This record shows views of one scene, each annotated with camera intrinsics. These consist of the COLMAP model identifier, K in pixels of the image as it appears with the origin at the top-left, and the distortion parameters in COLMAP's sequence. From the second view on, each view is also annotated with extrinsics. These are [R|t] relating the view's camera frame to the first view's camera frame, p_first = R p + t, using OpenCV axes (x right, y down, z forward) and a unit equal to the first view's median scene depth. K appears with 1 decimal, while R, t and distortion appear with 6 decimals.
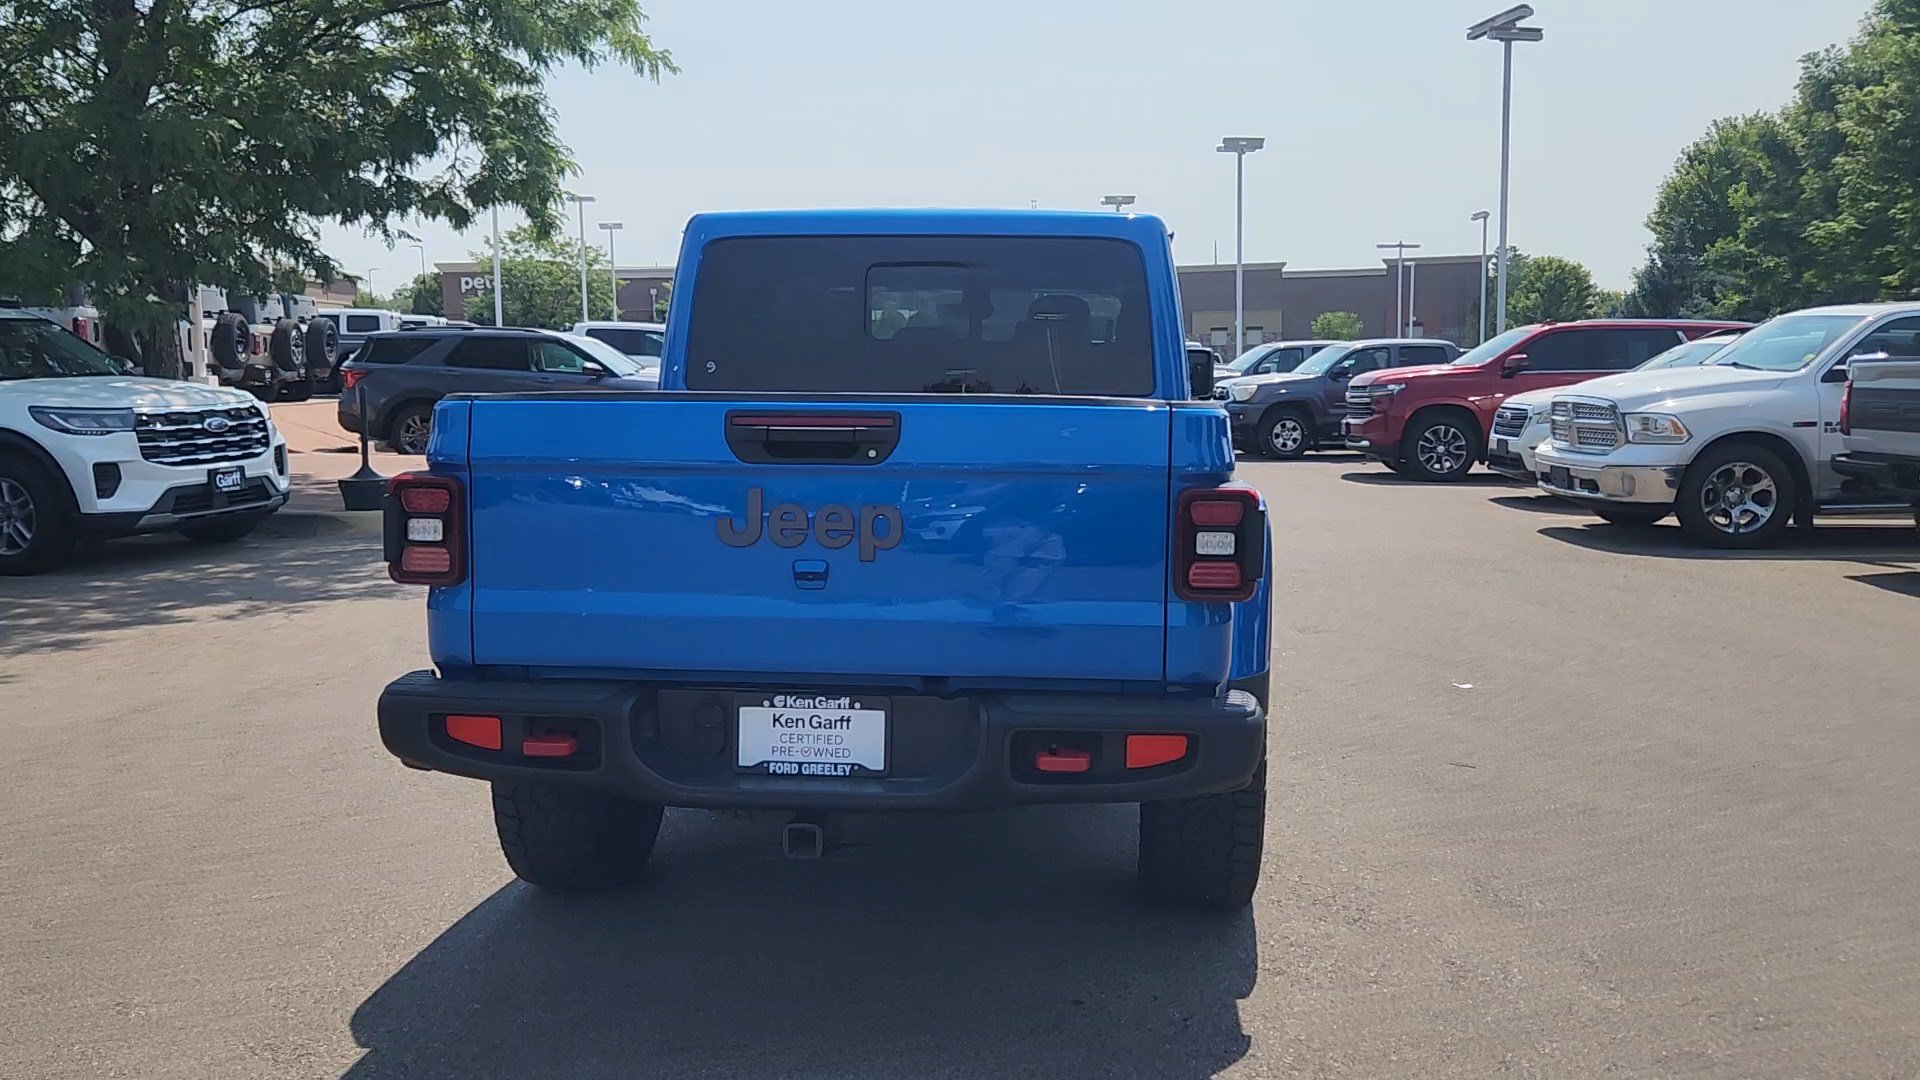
lens RADIAL K [[1637.0, 0, 966.1], [0, 1637.0, 545.5], [0, 0, 1]] dist [0.030334, -0.003074]
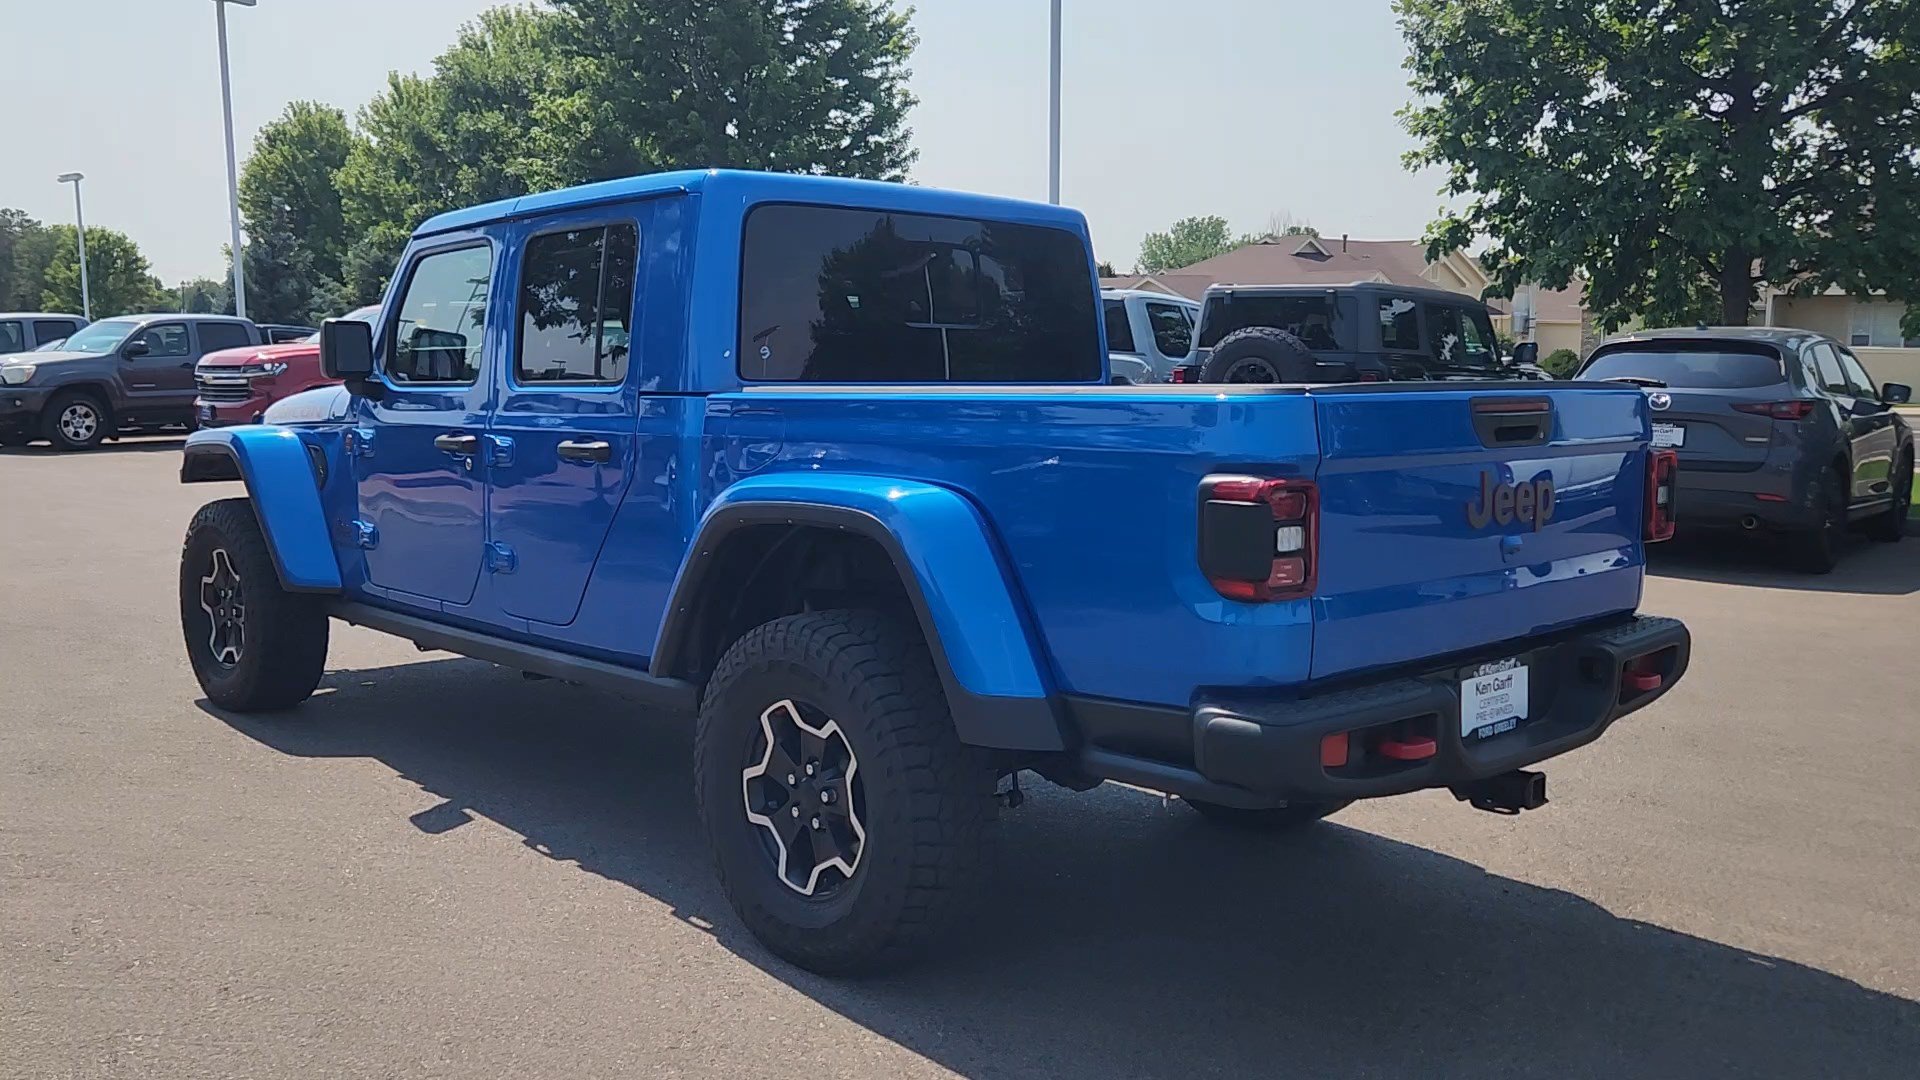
lens RADIAL K [[1637.0, 0, 955.3], [0, 1637.0, 534.5], [0, 0, 1]] dist [0.030334, -0.003074]
pose [[0.658193, -0.082594, 0.748305, -0.896804], [0.077420, 0.996120, 0.041850, -0.050992], [-0.748858, 0.030388, 0.662034, 0.431603]]
